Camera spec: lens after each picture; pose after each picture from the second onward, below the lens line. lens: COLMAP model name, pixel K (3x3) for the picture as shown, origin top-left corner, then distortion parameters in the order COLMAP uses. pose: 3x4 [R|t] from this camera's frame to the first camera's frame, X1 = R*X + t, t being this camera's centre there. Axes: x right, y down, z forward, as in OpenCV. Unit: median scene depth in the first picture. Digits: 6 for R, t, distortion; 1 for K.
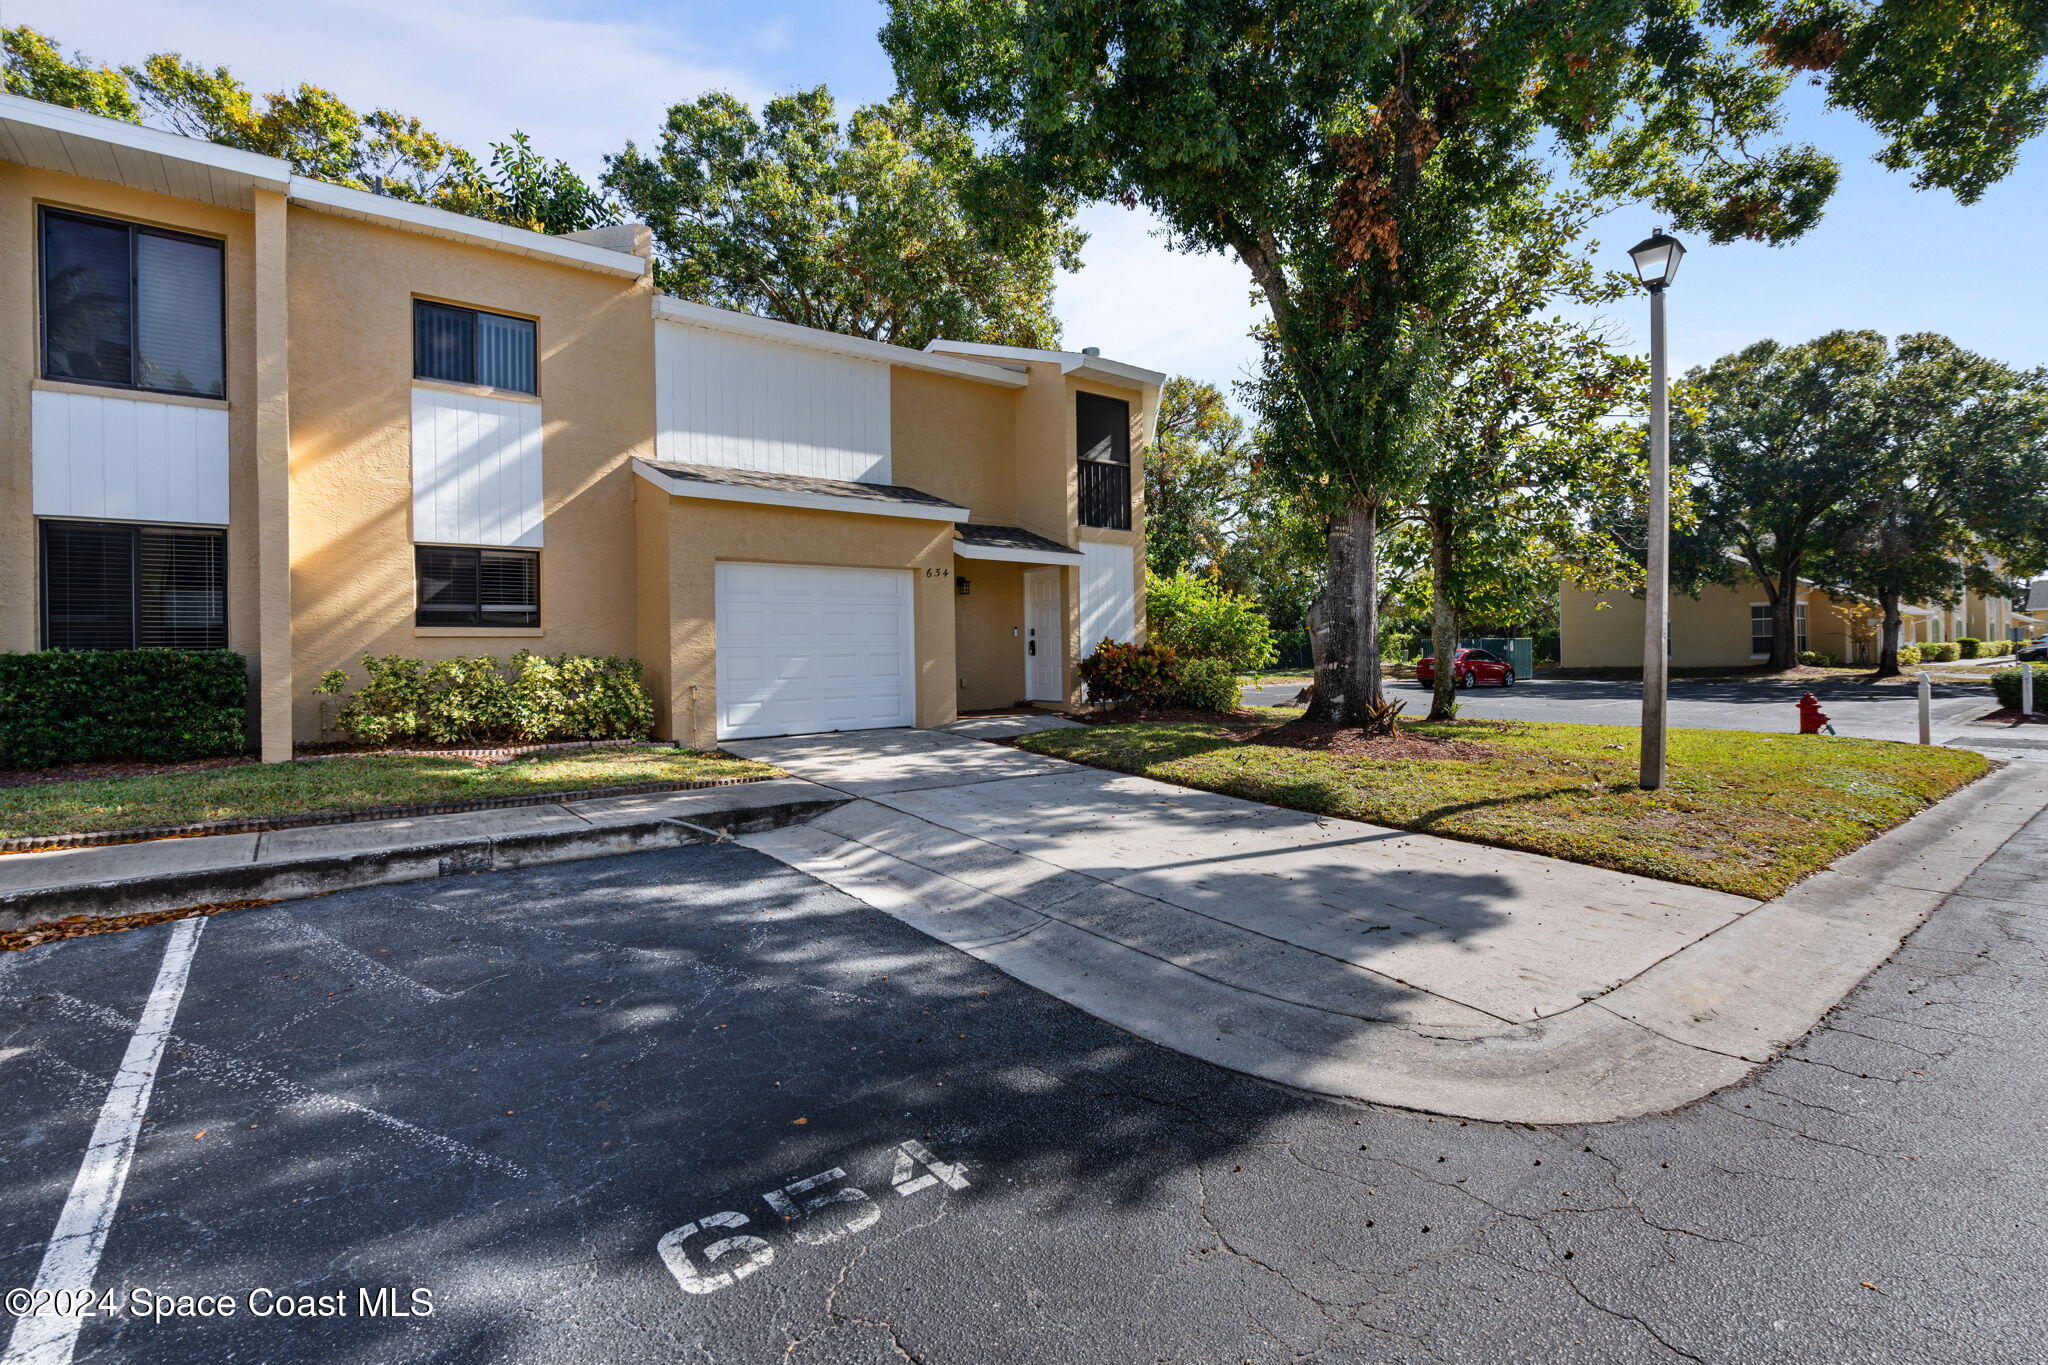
lens RADIAL K [[917.6, 0, 1029.8], [0, 917.6, 672.7], [0, 0, 1]] dist [-0.006078, 0.000236]
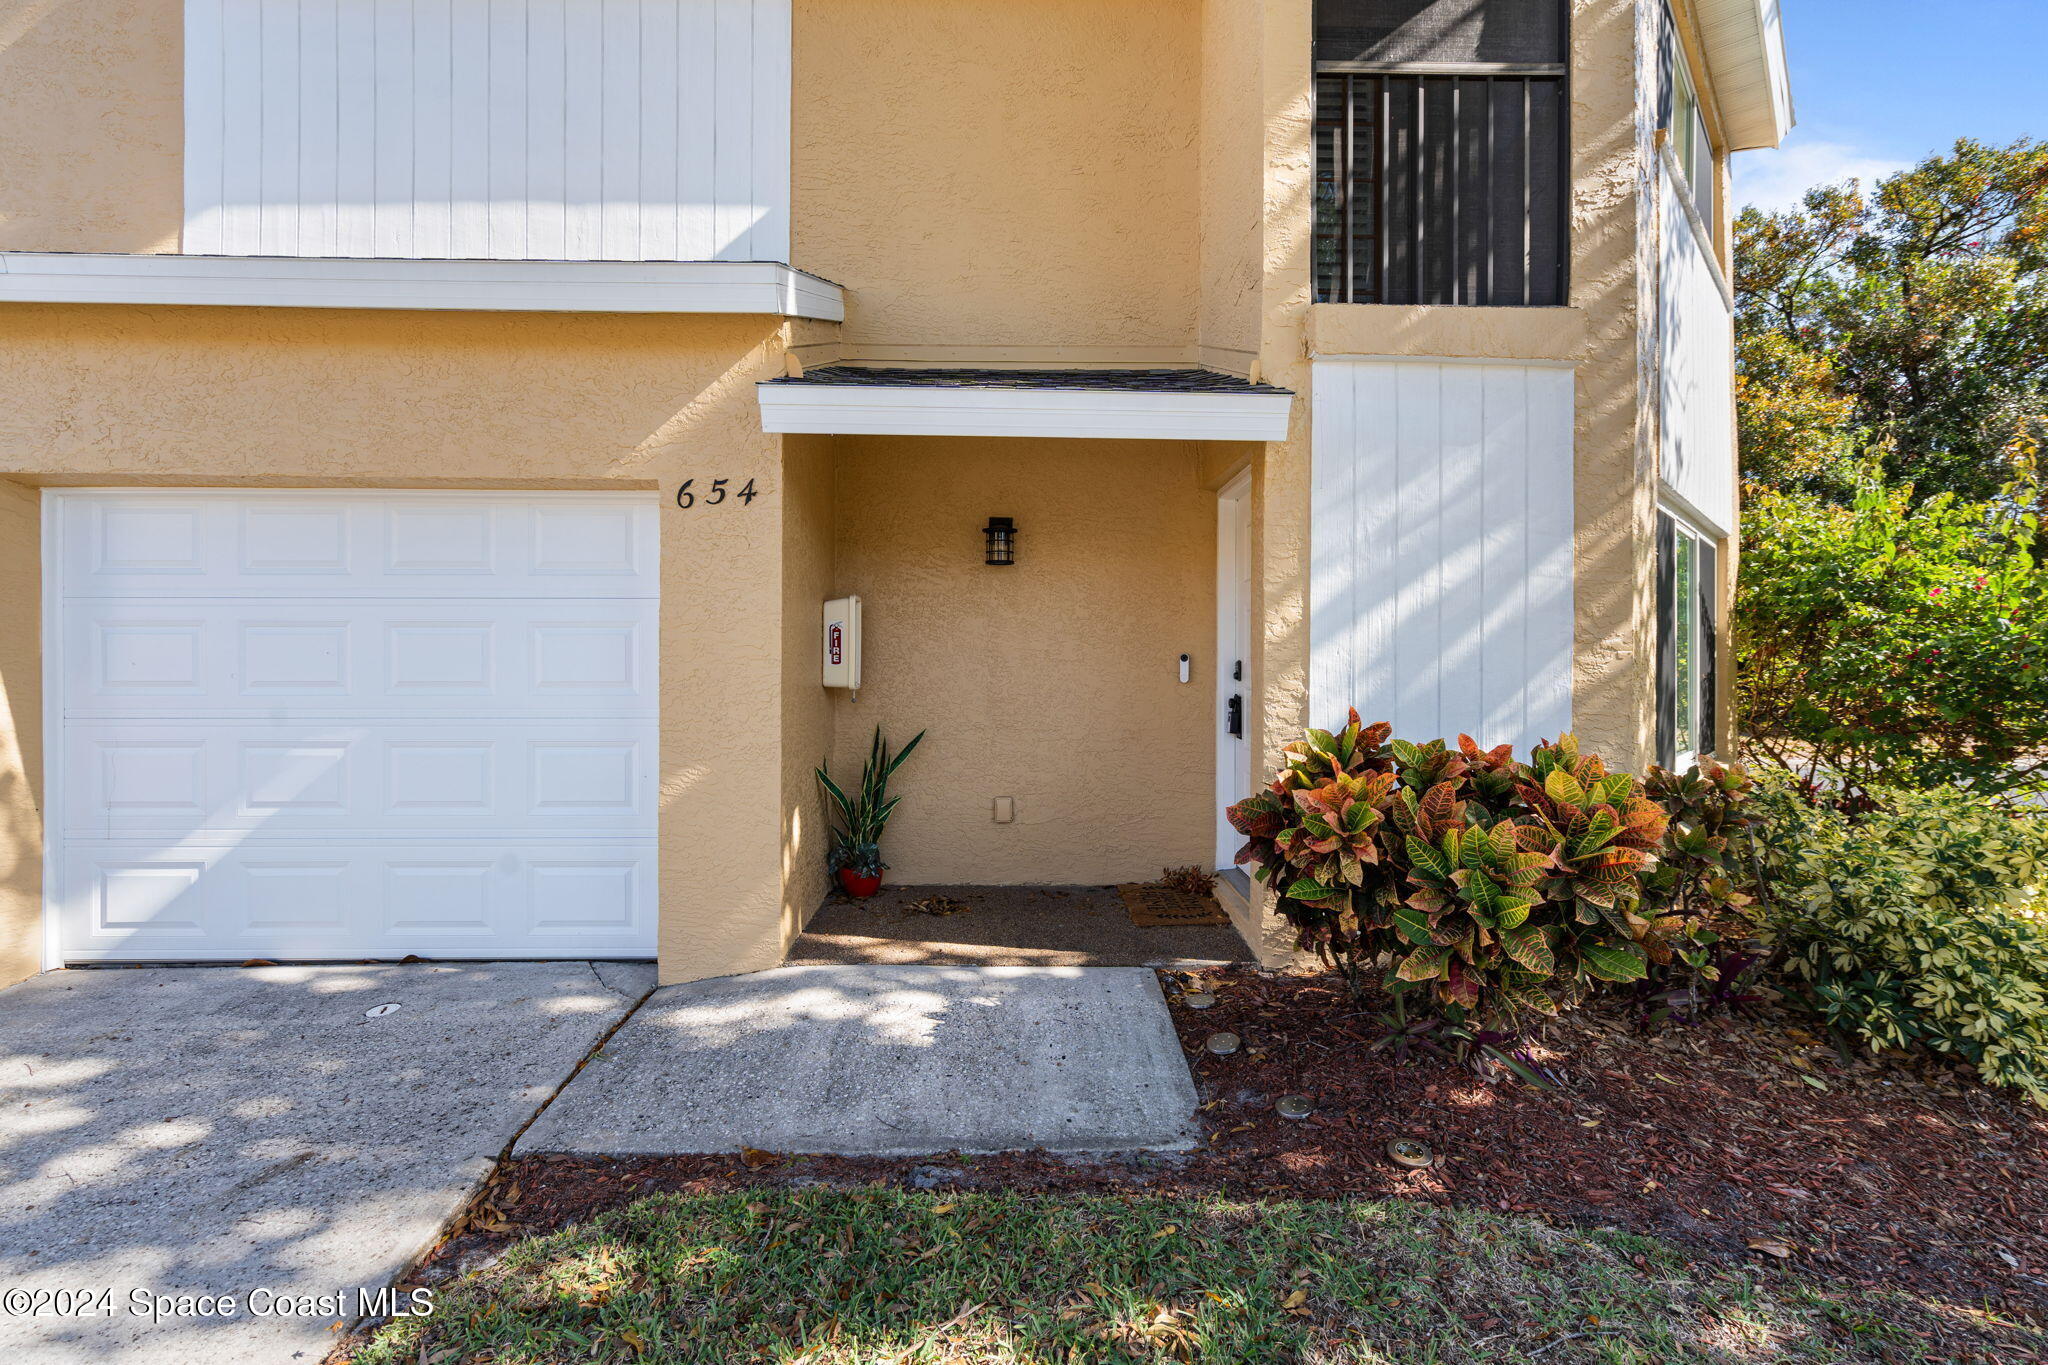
lens RADIAL K [[917.6, 0, 1029.8], [0, 917.6, 672.7], [0, 0, 1]] dist [-0.006078, 0.000236]
pose [[0.796780, 0.023597, -0.603809, 0.155694], [-0.027566, 0.999616, 0.002690, -0.044450], [0.603641, 0.014502, 0.797124, 0.716395]]
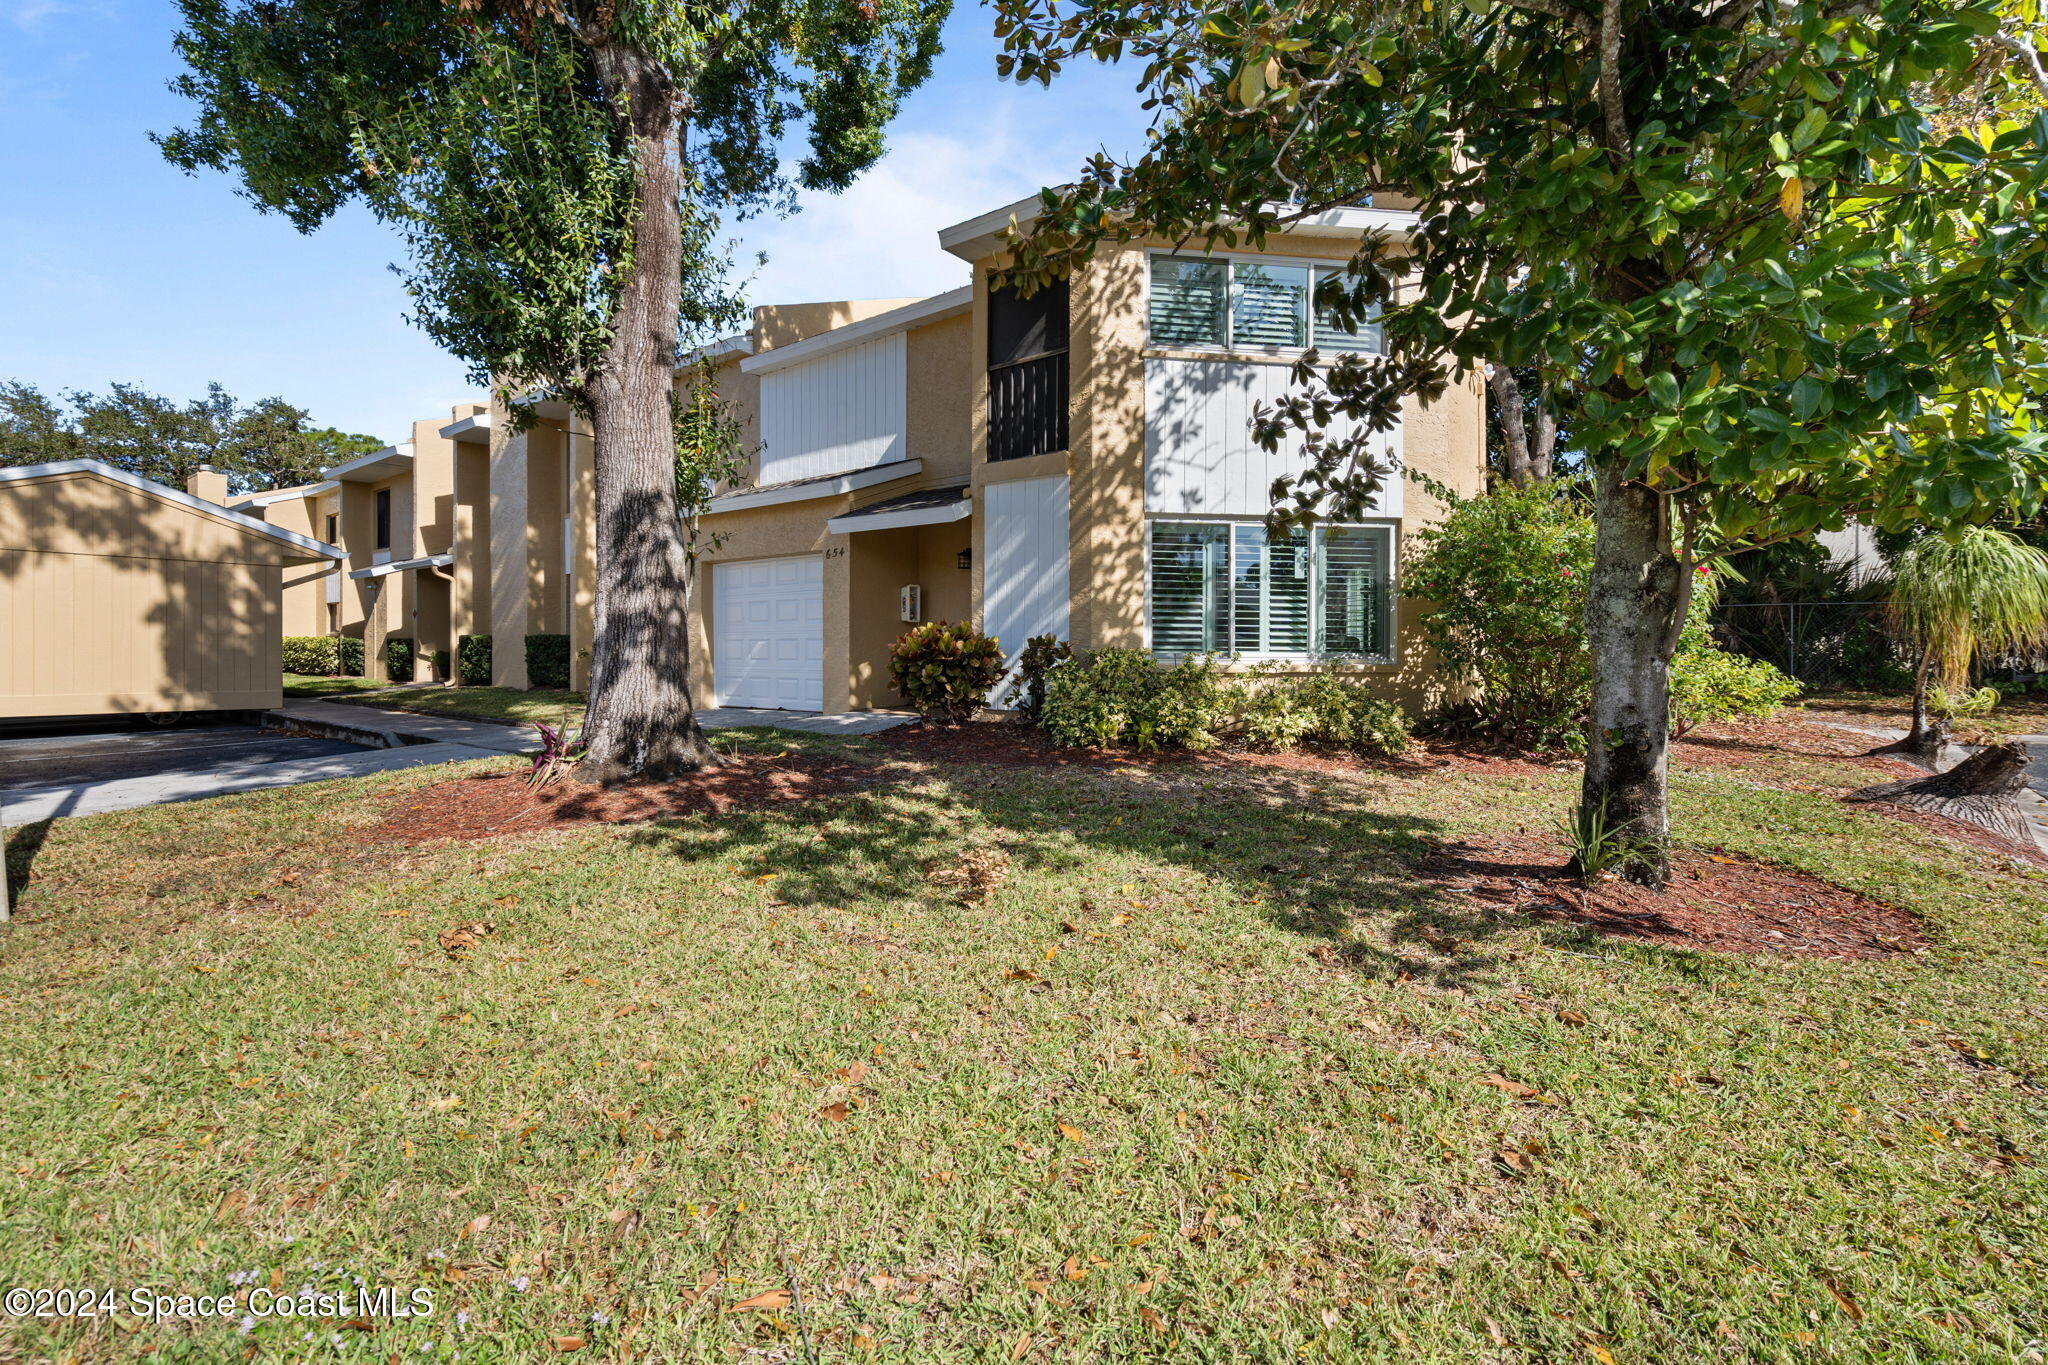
lens RADIAL K [[917.6, 0, 1029.8], [0, 917.6, 672.7], [0, 0, 1]] dist [-0.006078, 0.000236]
pose [[0.241619, 0.035584, -0.969719, 0.765919], [-0.028086, 0.999165, 0.029666, -0.017542], [0.969965, 0.020067, 0.242417, 0.852366]]
